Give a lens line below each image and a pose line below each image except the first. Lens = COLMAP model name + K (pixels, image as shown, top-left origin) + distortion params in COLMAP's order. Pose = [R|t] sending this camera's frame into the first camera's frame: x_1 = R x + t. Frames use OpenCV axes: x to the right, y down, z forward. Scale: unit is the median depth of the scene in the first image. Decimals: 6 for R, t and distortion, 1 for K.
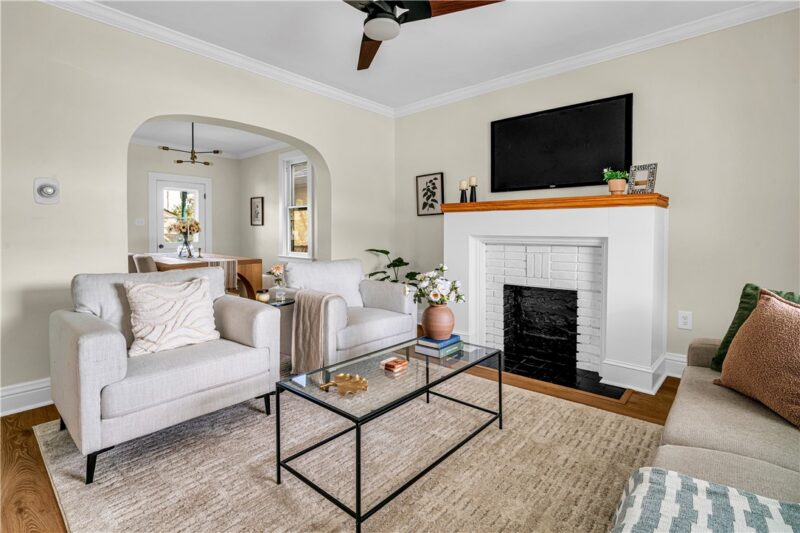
lens RADIAL K [[383.5, 0, 401.0], [0, 383.5, 239.2], [0, 0, 1]] dist [-0.006925, -0.000675]
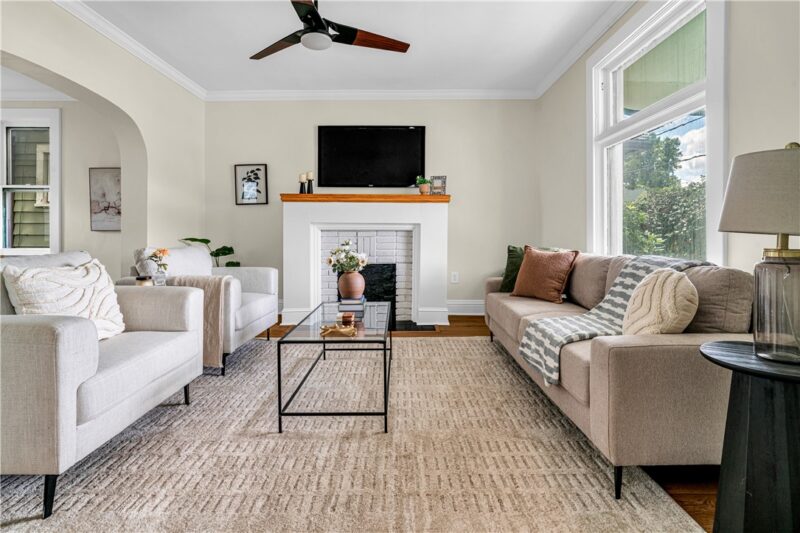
lens RADIAL K [[380.3, 0, 400.1], [0, 380.3, 235.2], [0, 0, 1]] dist [-0.002523, 0.000146]
pose [[0.757050, -0.004610, 0.653341, -0.400791], [0.010414, 0.999933, -0.005011, 0.039435], [-0.653274, 0.010598, 0.757047, -0.034144]]
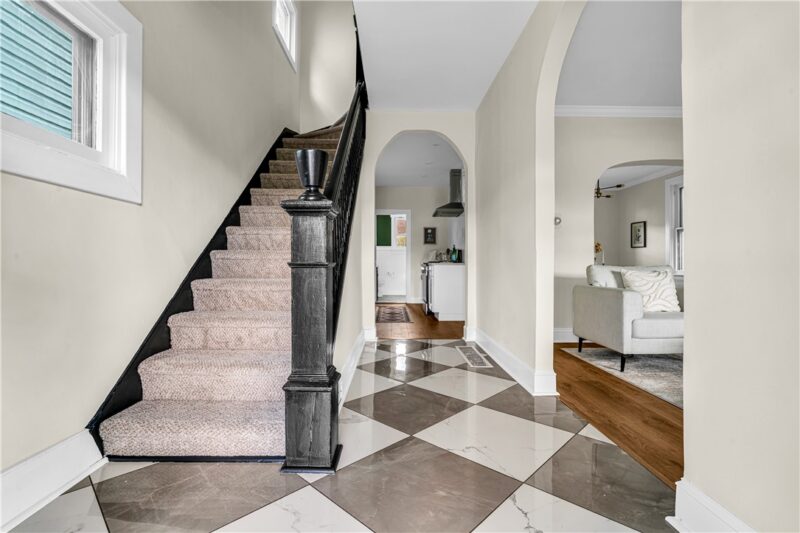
lens RADIAL K [[372.1, 0, 400.0], [0, 372.1, 266.5], [0, 0, 1]] dist [-0.001463, -0.000079]
pose [[0.675529, 0.000527, -0.737333, -0.111490], [-0.010308, 0.999909, -0.008730, 0.079517], [0.737262, 0.013498, 0.675473, -0.524792]]
